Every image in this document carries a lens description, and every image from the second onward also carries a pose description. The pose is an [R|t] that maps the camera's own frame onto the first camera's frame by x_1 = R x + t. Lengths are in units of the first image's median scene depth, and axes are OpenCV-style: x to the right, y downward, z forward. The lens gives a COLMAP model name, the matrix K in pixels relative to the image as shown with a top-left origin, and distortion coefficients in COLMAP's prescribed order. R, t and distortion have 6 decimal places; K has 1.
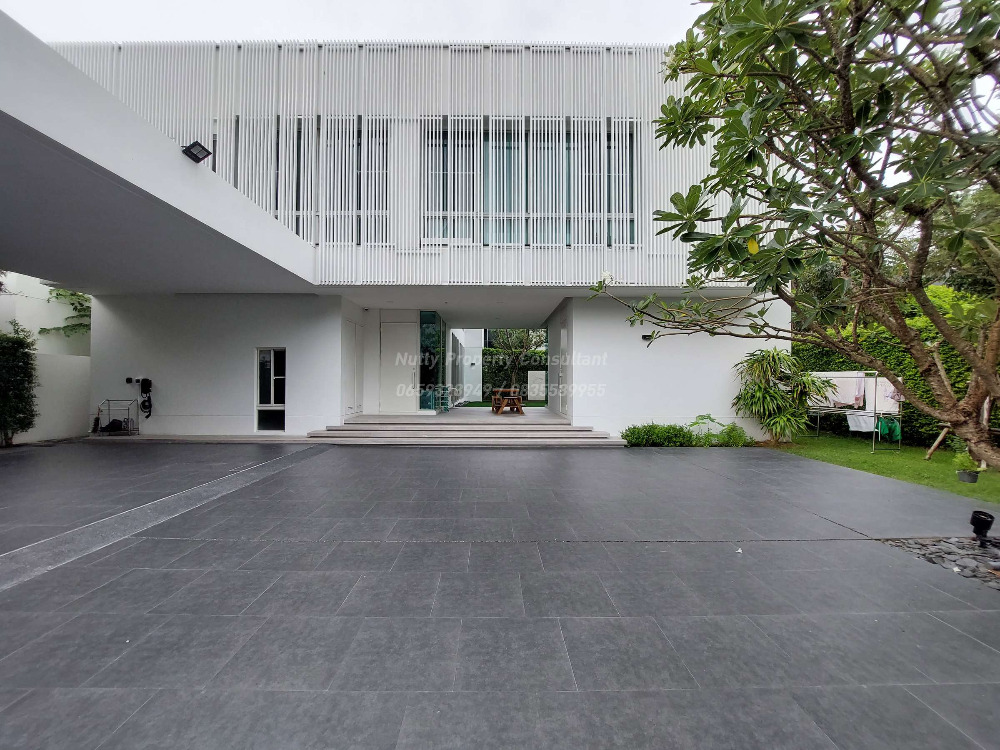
lens RADIAL K [[400.1, 0, 494.2], [0, 400.1, 371.0], [0, 0, 1]] dist [-0.017433, -0.000102]
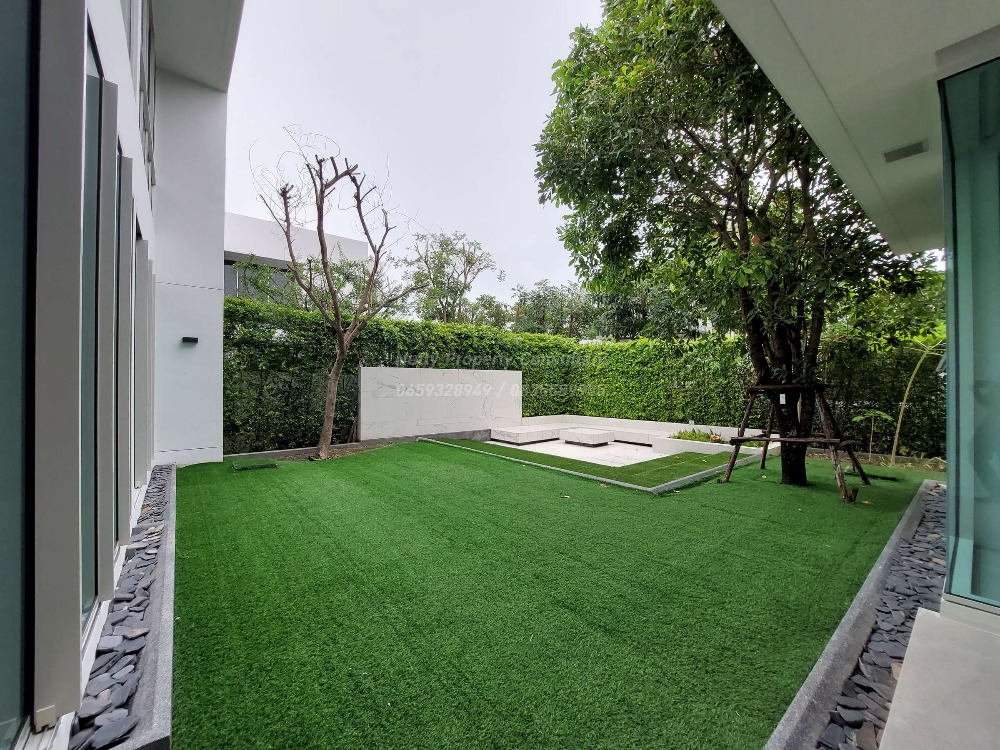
lens RADIAL K [[400.3, 0, 494.8], [0, 400.3, 376.3], [0, 0, 1]] dist [-0.019473, -0.000306]
pose [[0.781805, 0.004786, 0.623505, -0.147777], [-0.020571, 0.999624, 0.018120, -0.001649], [-0.623184, -0.026992, 0.781609, 1.571115]]
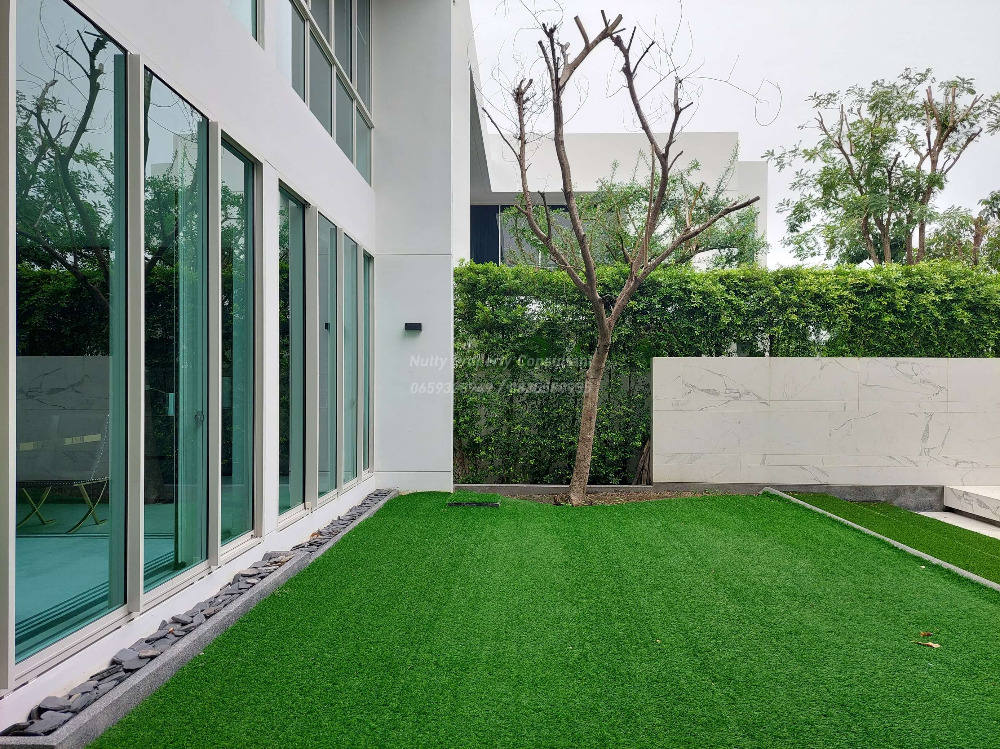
lens RADIAL K [[718.1, 0, 513.8], [0, 718.1, 378.2], [0, 0, 1]] dist [0.068480, -0.080887]
pose [[0.999735, -0.002151, -0.022926, 0.033108], [0.002813, 0.999579, 0.028869, -0.000404], [0.022854, -0.028925, 0.999320, 1.497849]]
